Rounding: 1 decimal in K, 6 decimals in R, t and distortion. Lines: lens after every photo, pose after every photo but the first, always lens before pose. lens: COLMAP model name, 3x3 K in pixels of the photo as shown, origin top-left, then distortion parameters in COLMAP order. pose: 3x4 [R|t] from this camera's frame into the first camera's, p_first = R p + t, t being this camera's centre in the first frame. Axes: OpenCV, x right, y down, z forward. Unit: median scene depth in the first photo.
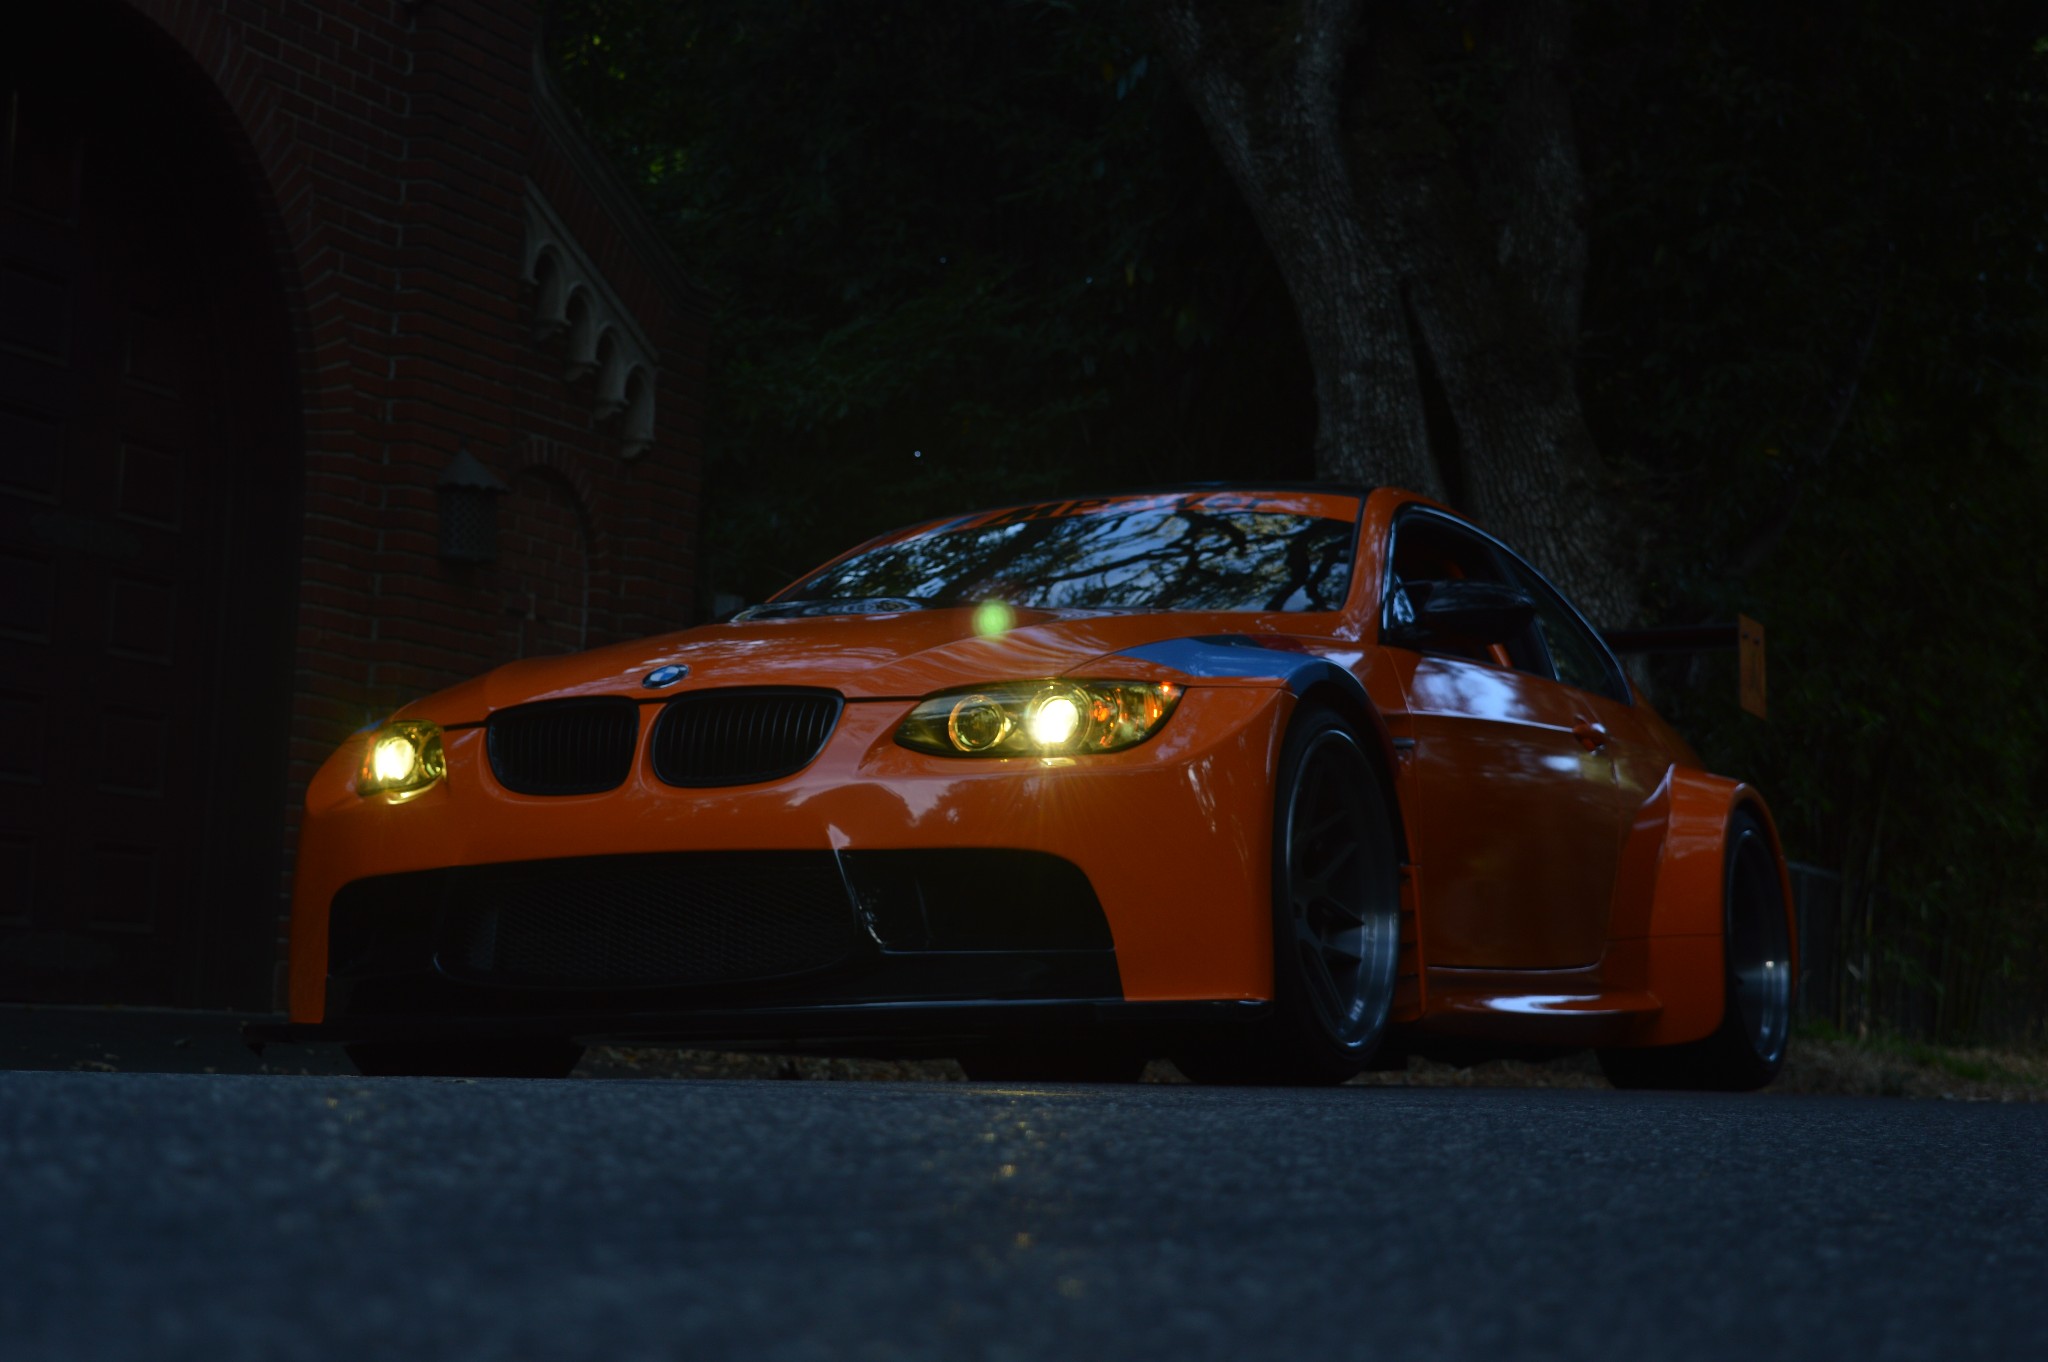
lens RADIAL K [[3813.7, 0, 1021.3], [0, 3813.7, 680.0], [0, 0, 1]] dist [0.024247, 0.000000]
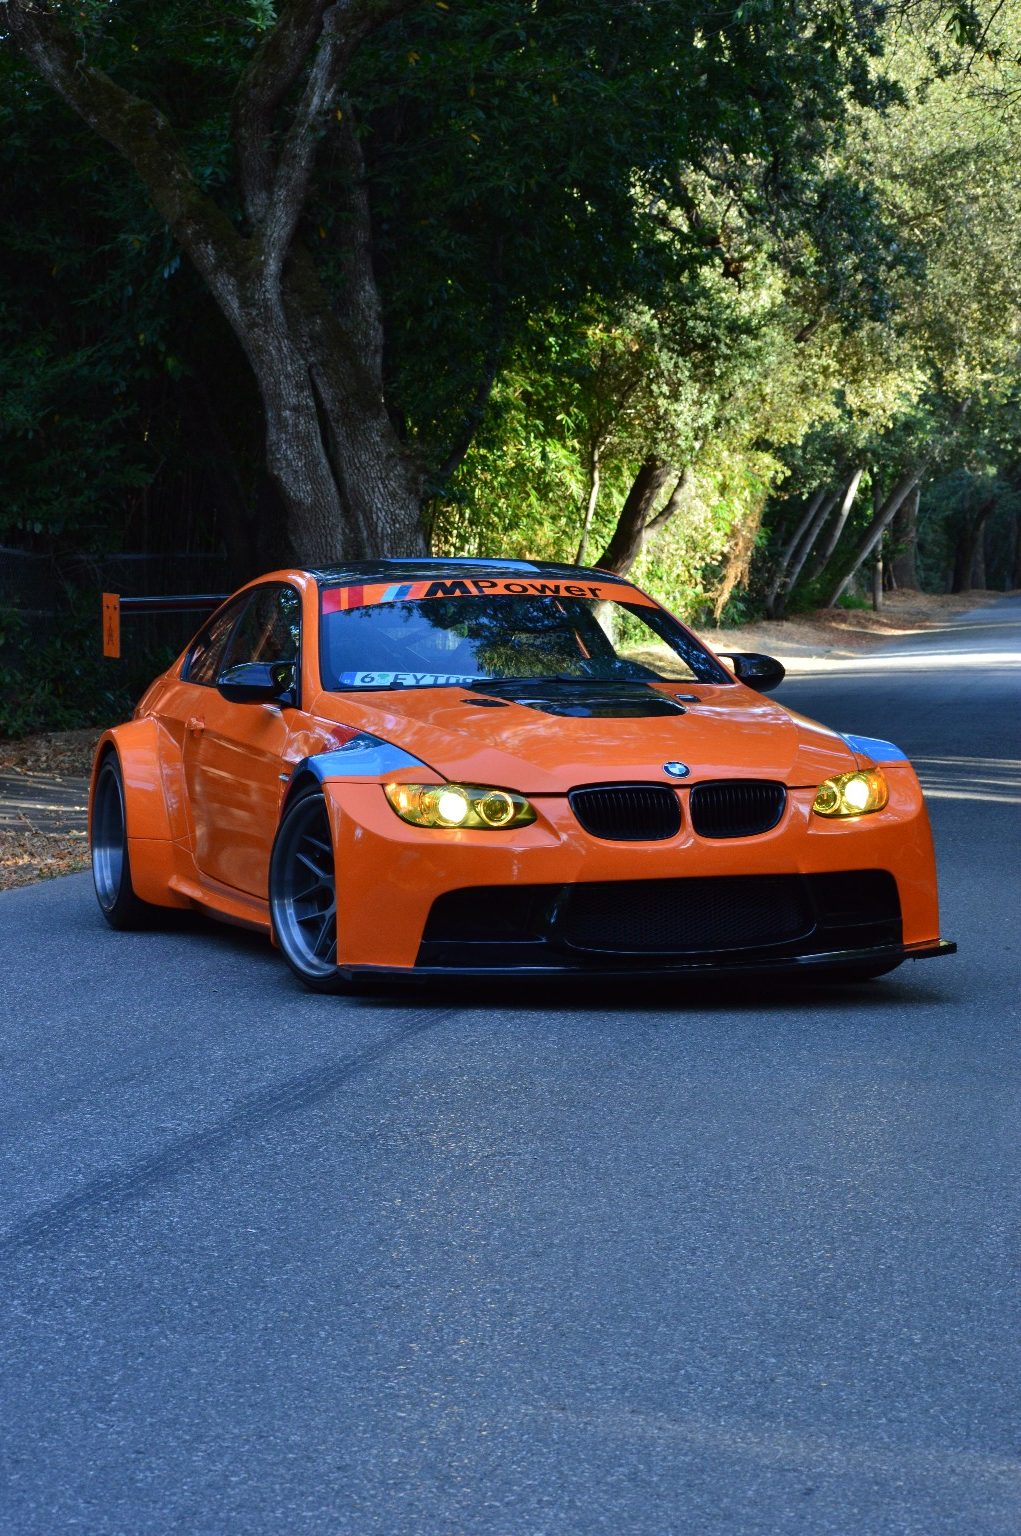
lens RADIAL K [[3852.3, 0, 509.5], [0, 3852.3, 765.4], [0, 0, 1]] dist [-0.389902, 0.000000]
pose [[0.955047, -0.074002, 0.287068, -0.411672], [0.031721, 0.988293, 0.149236, -0.197490], [-0.294751, -0.133422, 0.946214, -1.036972]]
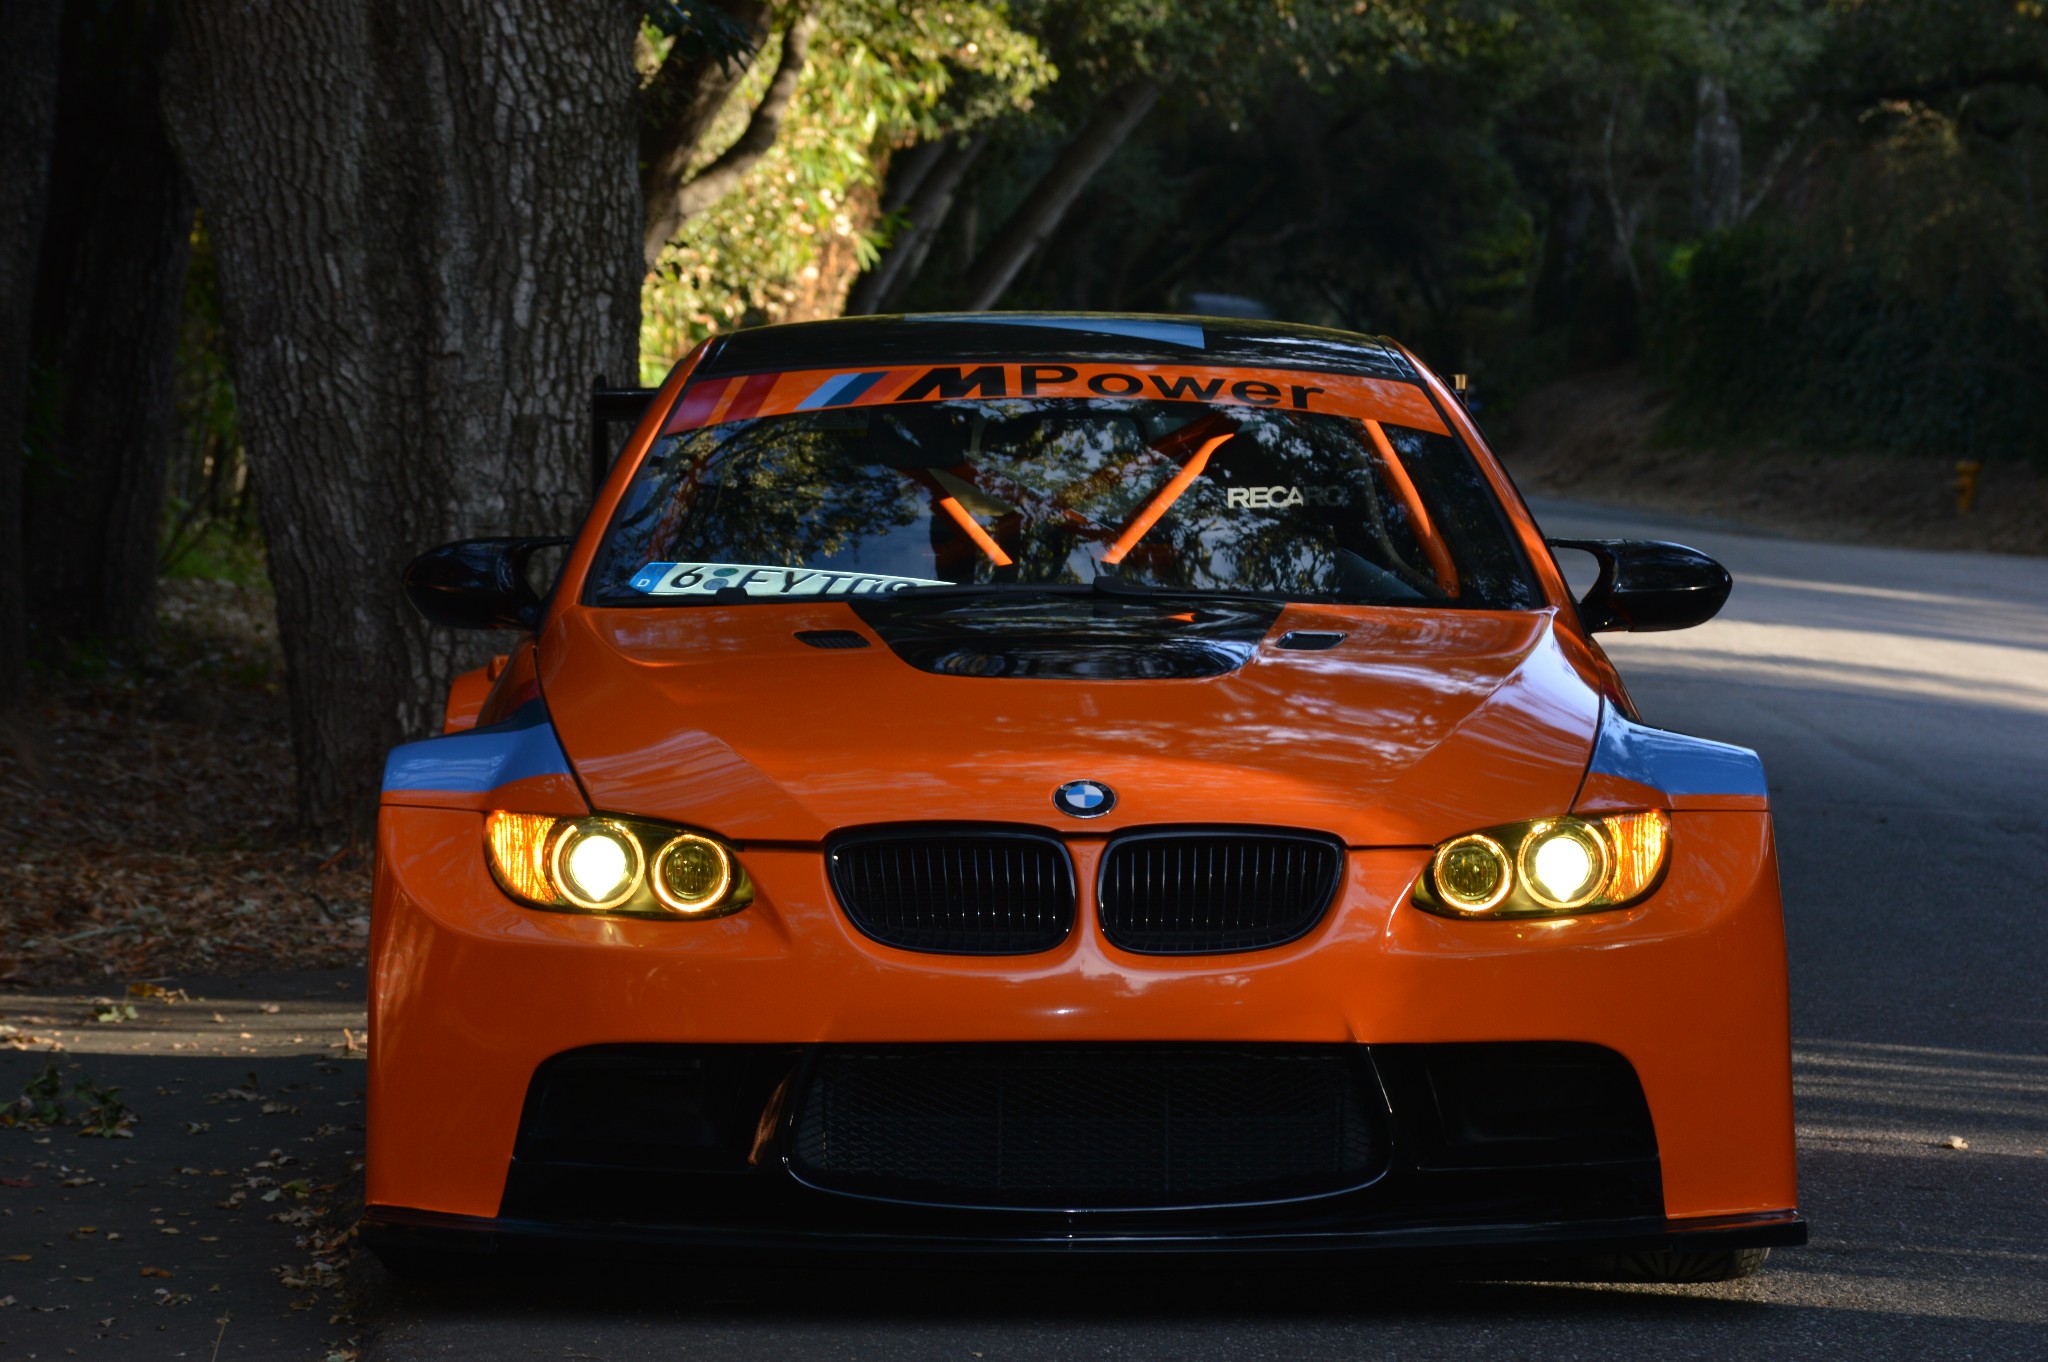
lens RADIAL K [[8705.6, 0, 1032.2], [0, 8705.6, 683.5], [0, 0, 1]] dist [0.602644, 0.000000]
pose [[0.901639, -0.003176, 0.432478, -0.376454], [-0.062169, 0.988636, 0.136870, -0.115568], [-0.427998, -0.150294, 0.891195, -0.252337]]
